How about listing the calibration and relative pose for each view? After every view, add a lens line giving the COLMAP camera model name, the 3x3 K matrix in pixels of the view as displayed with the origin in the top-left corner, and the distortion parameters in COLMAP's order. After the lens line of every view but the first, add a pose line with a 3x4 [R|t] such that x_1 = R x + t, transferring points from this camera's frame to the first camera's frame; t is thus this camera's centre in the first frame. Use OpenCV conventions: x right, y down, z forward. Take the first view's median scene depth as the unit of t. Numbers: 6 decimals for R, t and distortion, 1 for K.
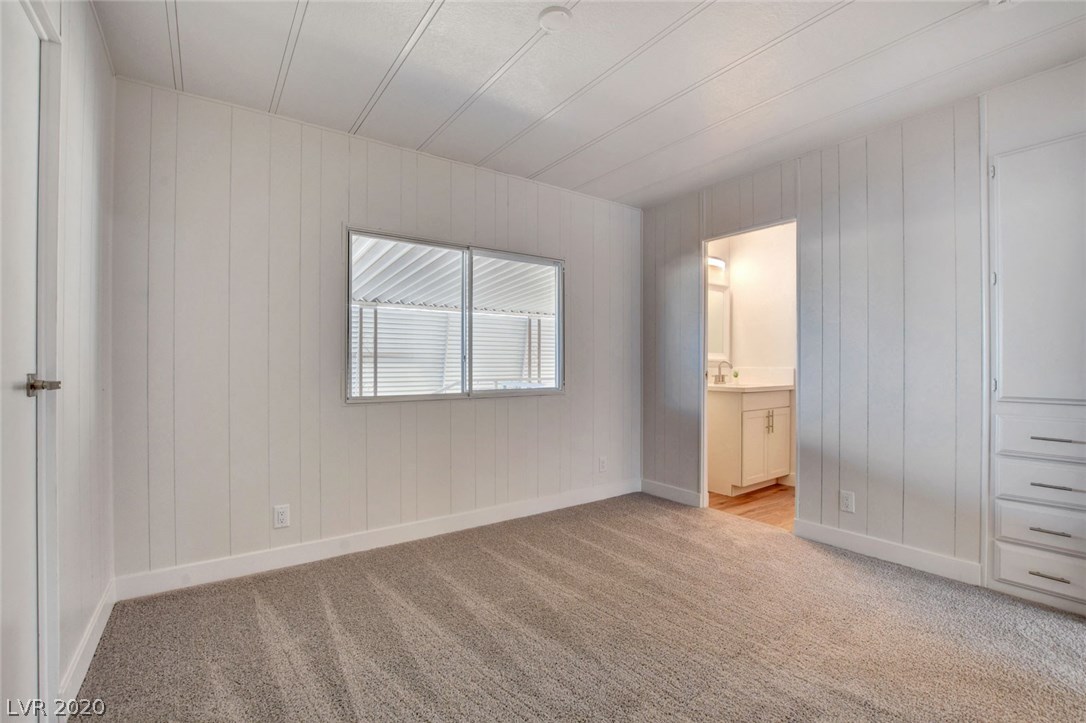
lens RADIAL K [[484.1, 0, 535.0], [0, 484.1, 360.2], [0, 0, 1]] dist [-0.033787, 0.005642]
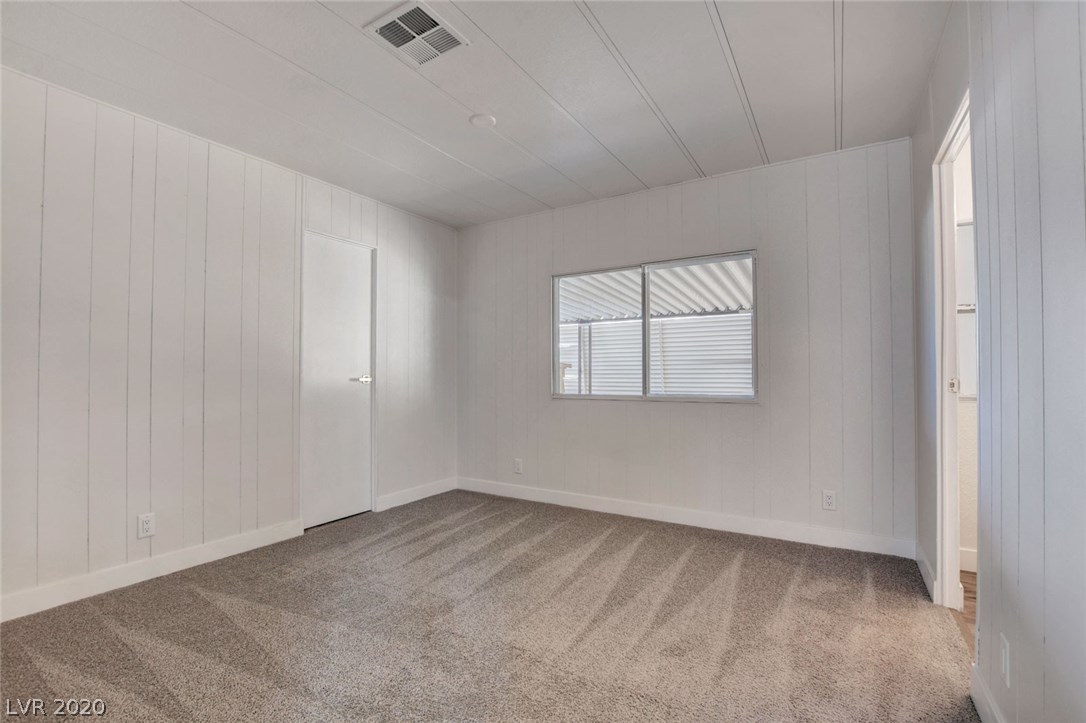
lens RADIAL K [[484.1, 0, 533.3], [0, 484.1, 363.2], [0, 0, 1]] dist [-0.033787, 0.005642]
pose [[0.398836, -0.009475, -0.916973, 0.791329], [0.013037, 0.999904, -0.004661, -0.002330], [0.916930, -0.010096, 0.398921, 0.343065]]
